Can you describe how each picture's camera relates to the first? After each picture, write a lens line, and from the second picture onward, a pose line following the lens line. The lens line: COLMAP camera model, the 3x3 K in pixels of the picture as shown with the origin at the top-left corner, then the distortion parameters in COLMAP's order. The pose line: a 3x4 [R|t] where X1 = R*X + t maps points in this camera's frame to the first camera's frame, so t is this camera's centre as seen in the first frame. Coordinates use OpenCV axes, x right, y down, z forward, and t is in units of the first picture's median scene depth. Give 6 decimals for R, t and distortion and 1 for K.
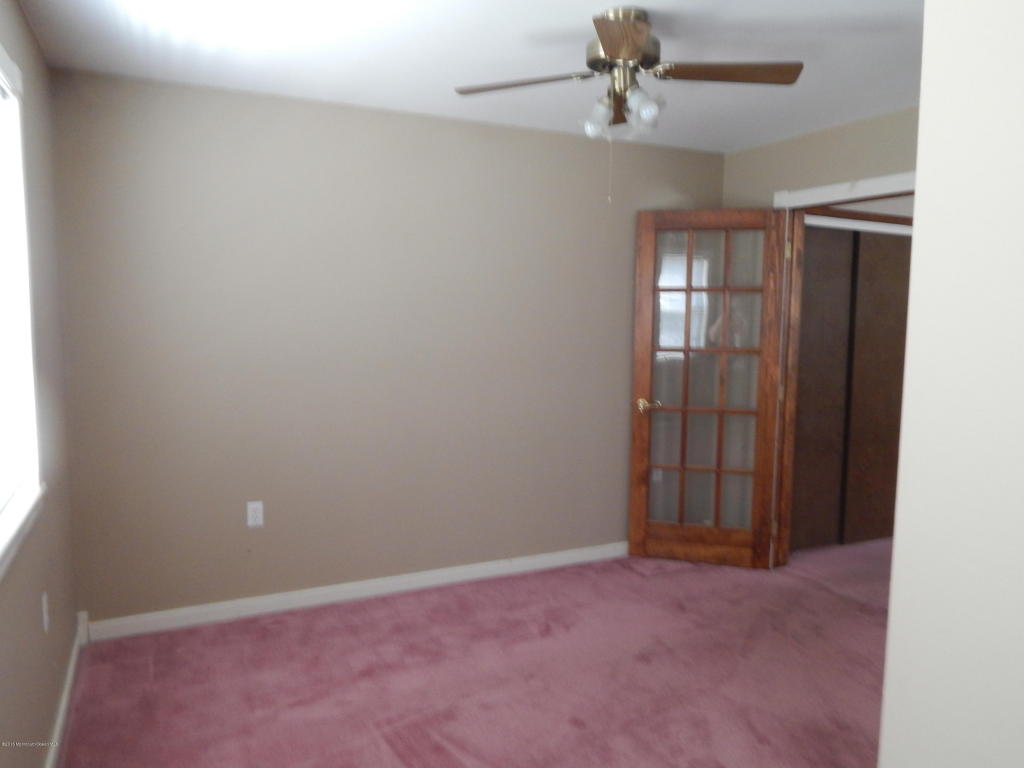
lens RADIAL K [[747.1, 0, 512.0], [0, 747.1, 384.0], [0, 0, 1]] dist [-0.010085, -0.001755]
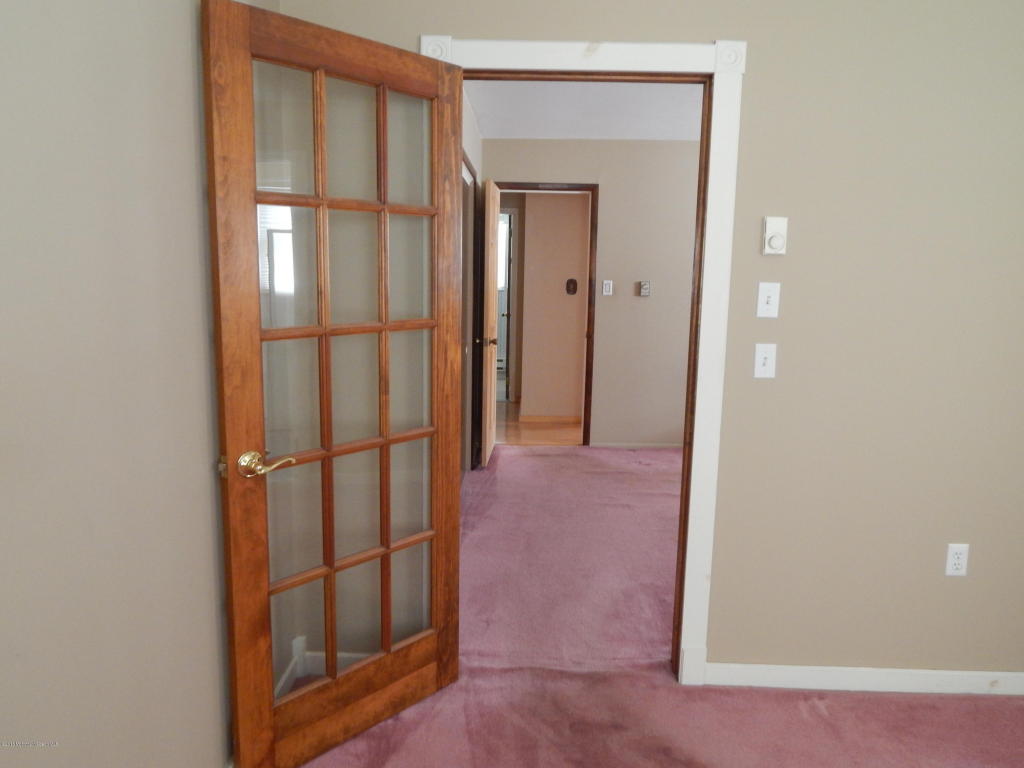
lens RADIAL K [[747.1, 0, 512.0], [0, 747.1, 384.0], [0, 0, 1]] dist [-0.010085, -0.001755]
pose [[0.423969, -0.142395, 0.894413, -0.146102], [0.082411, 0.989531, 0.118474, -0.058703], [-0.901920, 0.023481, 0.431265, 0.683338]]
